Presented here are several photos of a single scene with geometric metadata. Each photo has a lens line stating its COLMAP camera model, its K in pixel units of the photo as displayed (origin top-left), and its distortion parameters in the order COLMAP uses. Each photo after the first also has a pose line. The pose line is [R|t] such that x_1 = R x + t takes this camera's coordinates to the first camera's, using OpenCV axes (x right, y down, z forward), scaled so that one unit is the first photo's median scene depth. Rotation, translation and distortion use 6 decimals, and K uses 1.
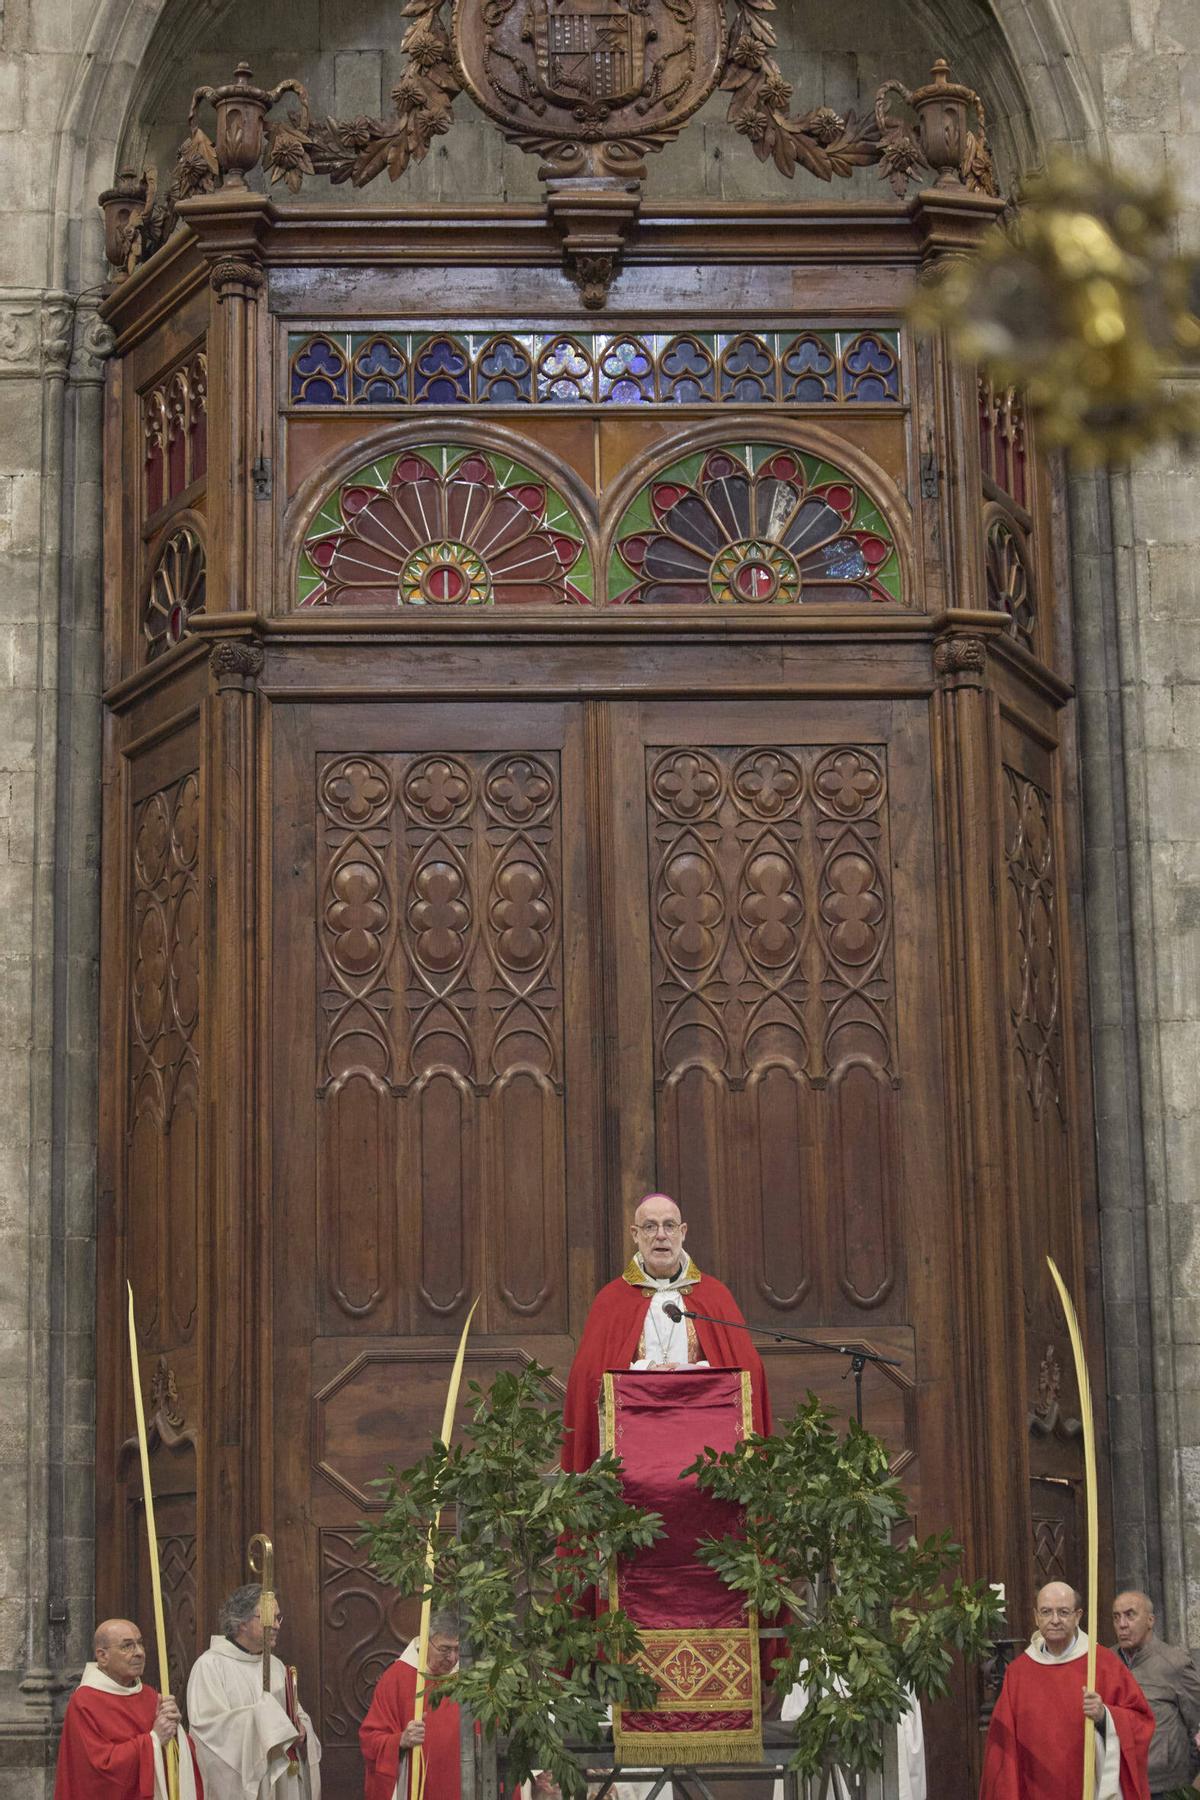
lens RADIAL K [[3632.4, 0, 600.0], [0, 3632.4, 900.0], [0, 0, 1]] dist [-0.118715, -0.281749]
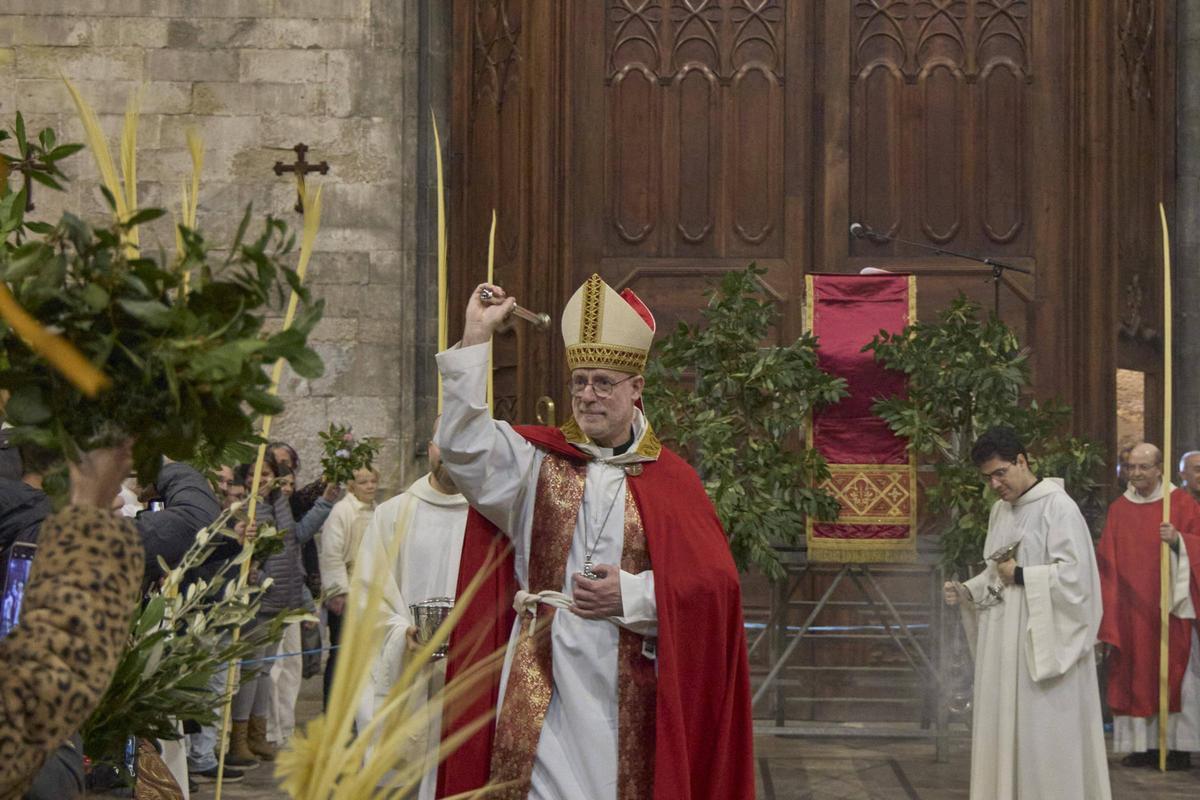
lens RADIAL K [[2347.3, 0, 600.0], [0, 2347.3, 400.0], [0, 0, 1]] dist [0.074919, 0.198605]
pose [[0.995735, 0.024026, -0.089080, 0.003665], [-0.009215, 0.986569, 0.163085, 0.034628], [0.091802, -0.161568, 0.982582, 0.125386]]
